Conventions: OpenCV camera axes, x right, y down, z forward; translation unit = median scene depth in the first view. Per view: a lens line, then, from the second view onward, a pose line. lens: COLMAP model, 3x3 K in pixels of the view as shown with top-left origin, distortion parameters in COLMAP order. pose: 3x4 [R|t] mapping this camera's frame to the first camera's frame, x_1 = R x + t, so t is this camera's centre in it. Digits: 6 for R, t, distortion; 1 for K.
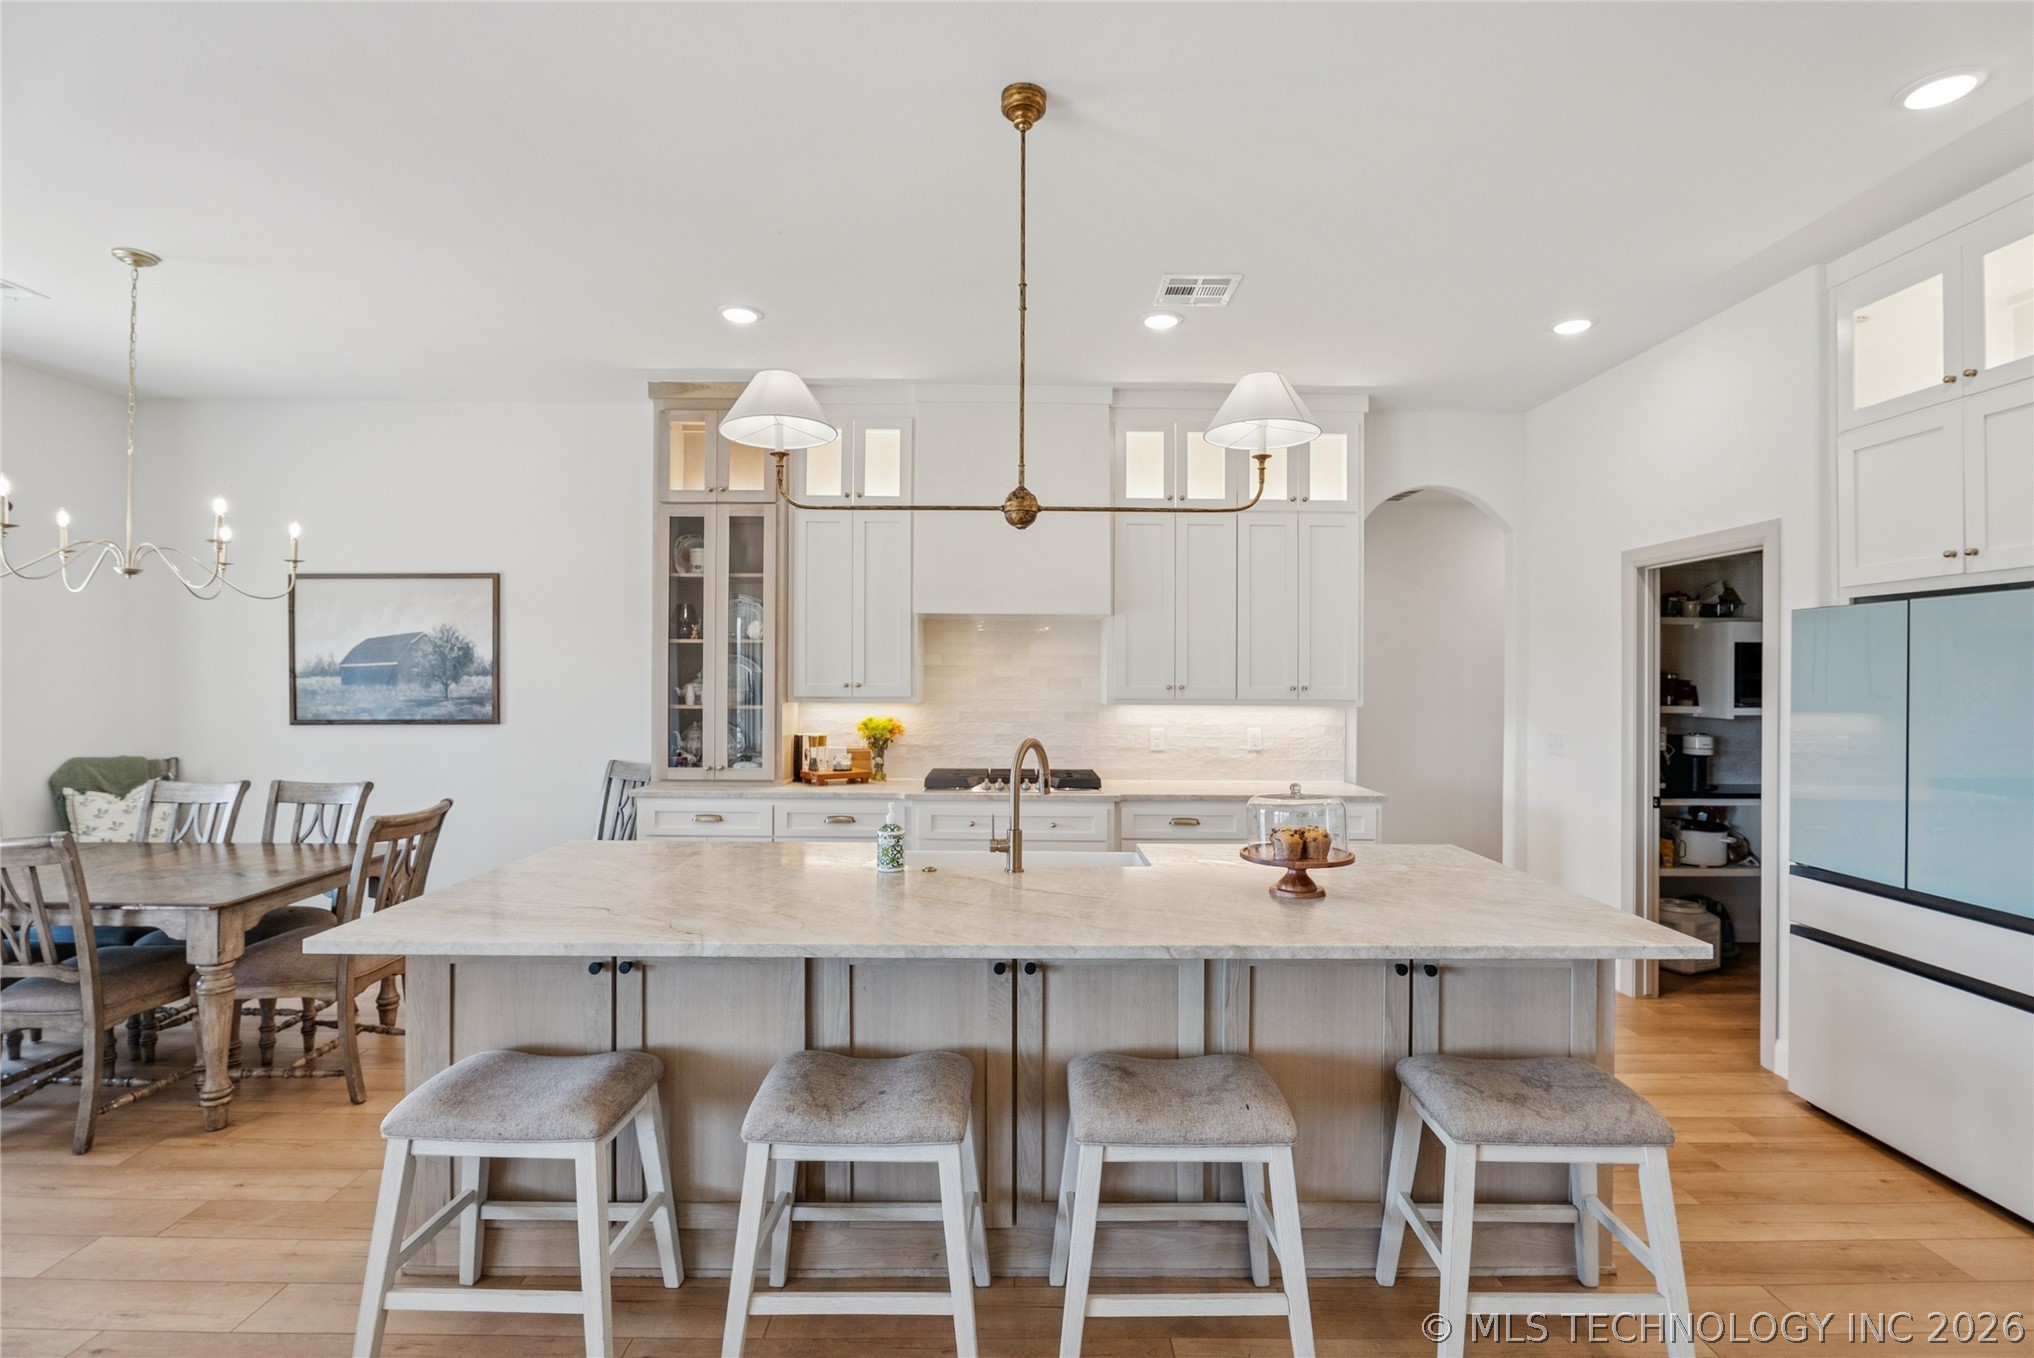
lens RADIAL K [[924.9, 0, 1017.7], [0, 924.9, 676.2], [0, 0, 1]] dist [-0.012071, 0.000144]
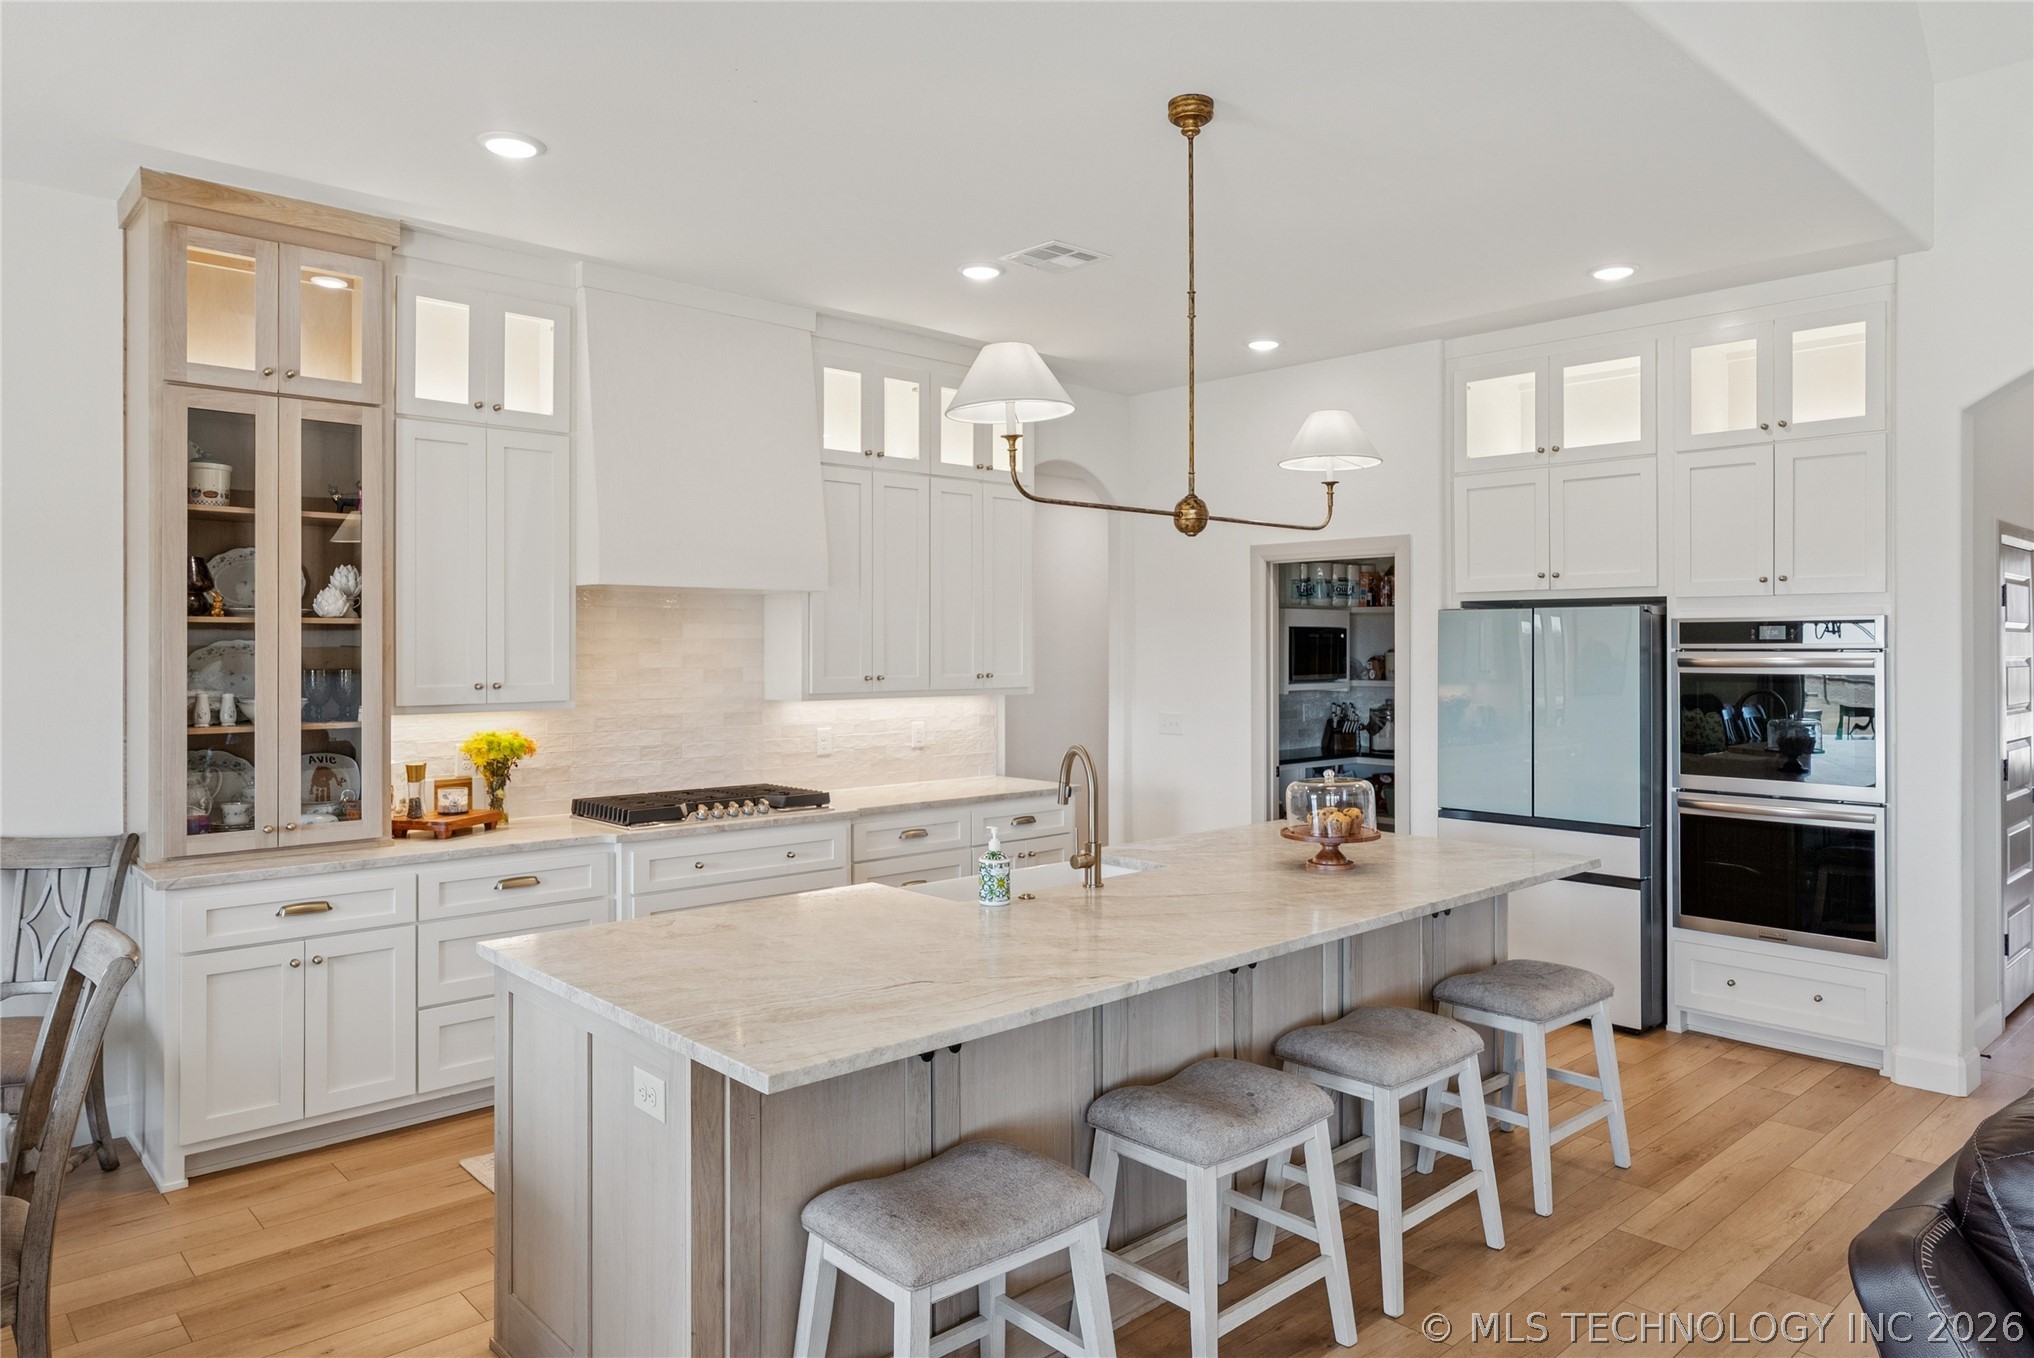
lens RADIAL K [[1289.2, 0, 993.6], [0, 1289.2, 651.2], [0, 0, 1]] dist [-0.007345, 0.004337]
pose [[0.747776, -0.010124, 0.663874, -0.537546], [0.004097, 0.999935, 0.010635, -0.024799], [-0.663939, -0.005233, 0.747769, 0.047547]]
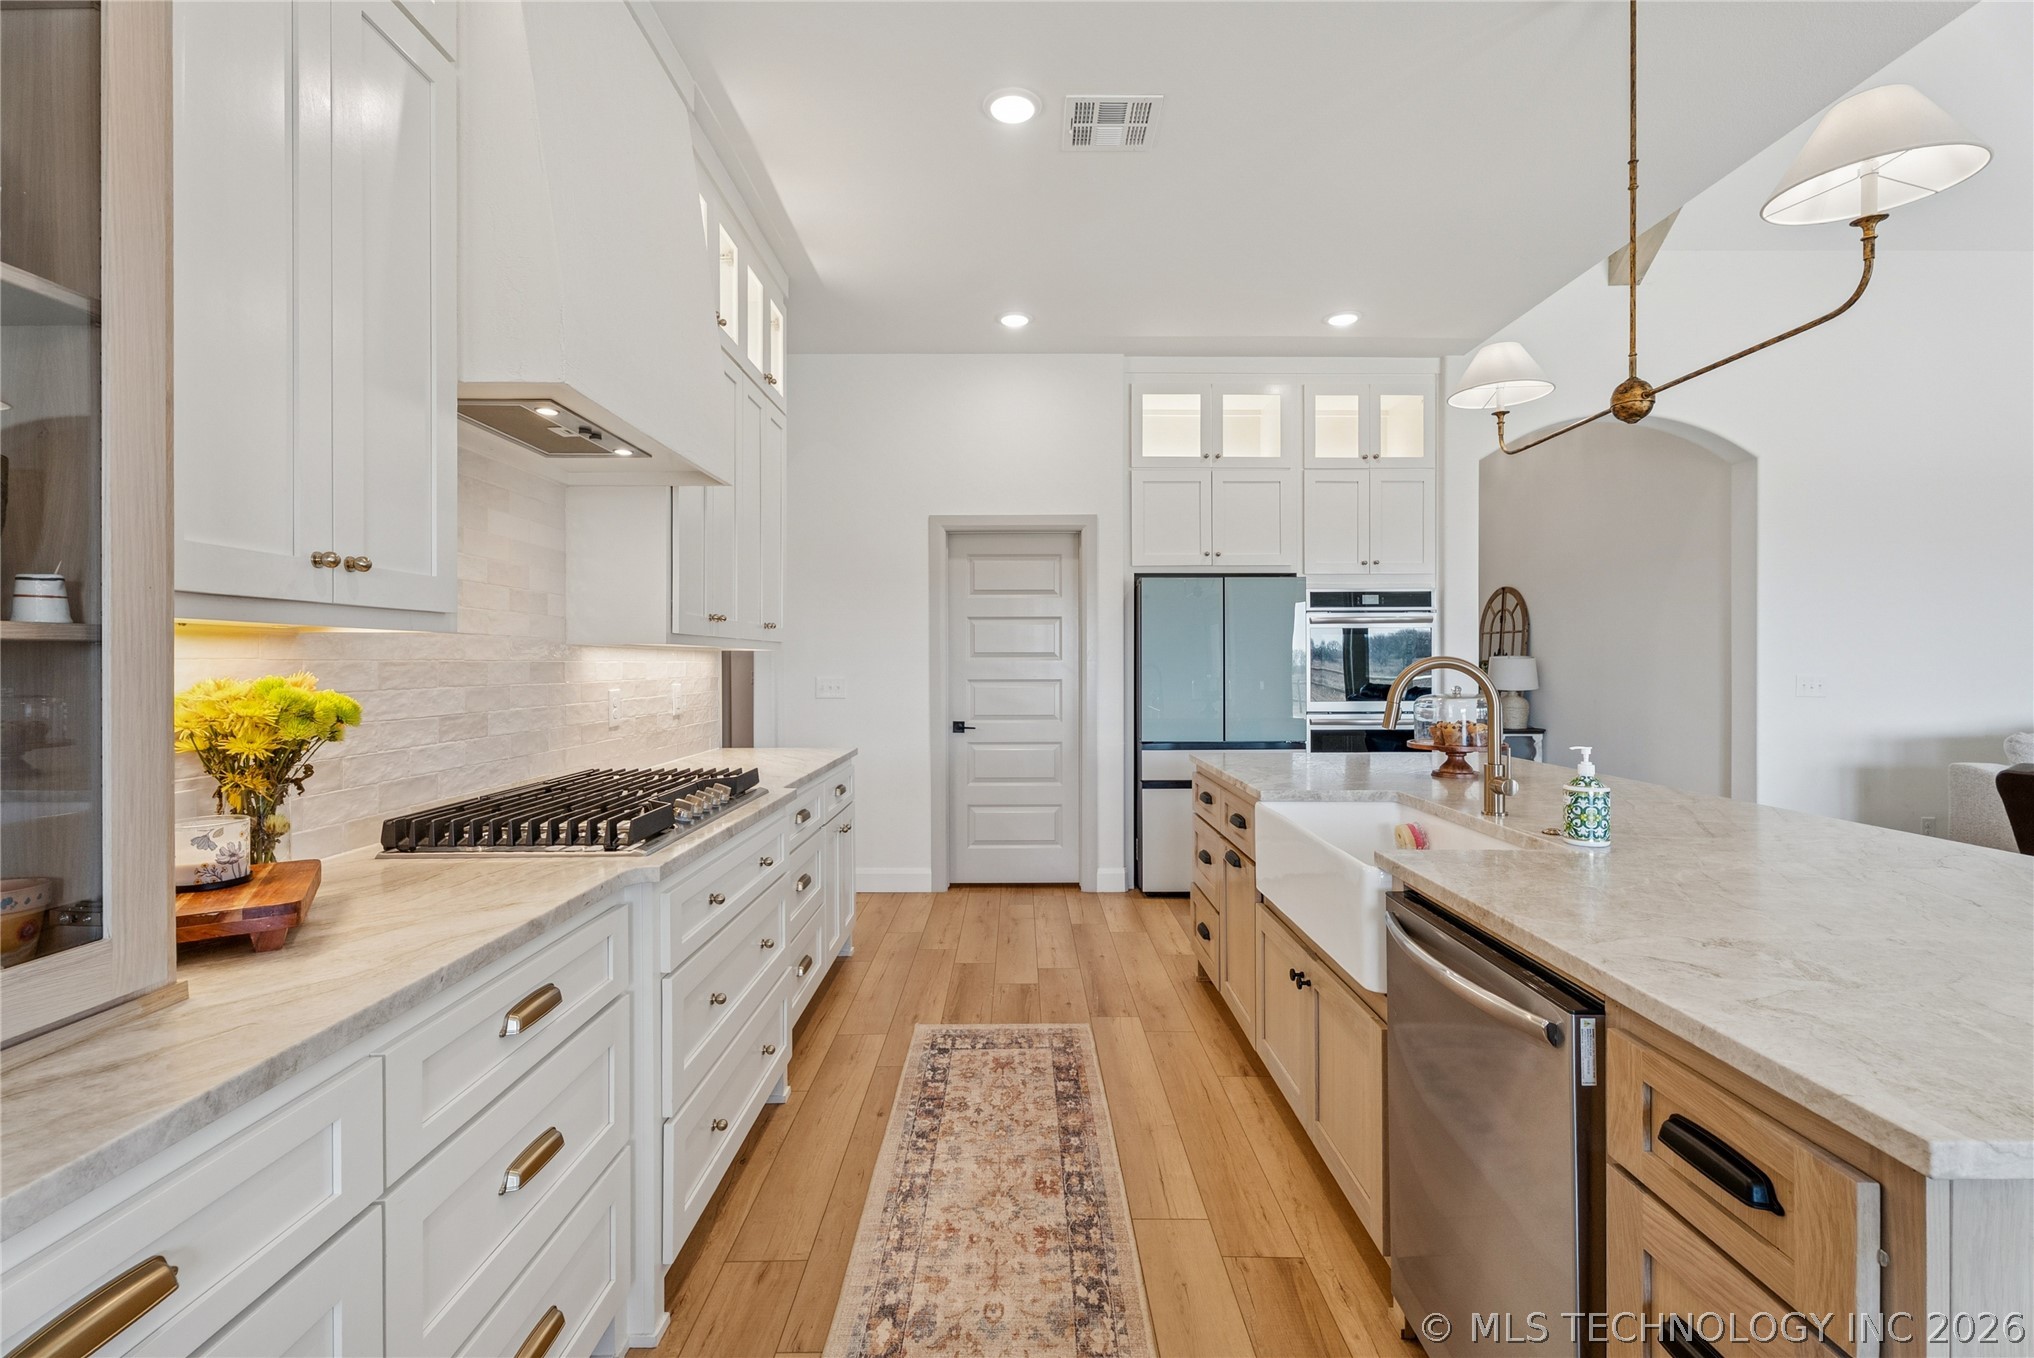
lens RADIAL K [[924.9, 0, 1004.7], [0, 924.9, 668.4], [0, 0, 1]] dist [-0.012071, 0.000144]
pose [[0.010228, -0.012228, 0.999873, -0.466231], [0.000416, 0.999925, 0.012224, 0.039846], [-0.999948, 0.000291, 0.010232, 0.808151]]
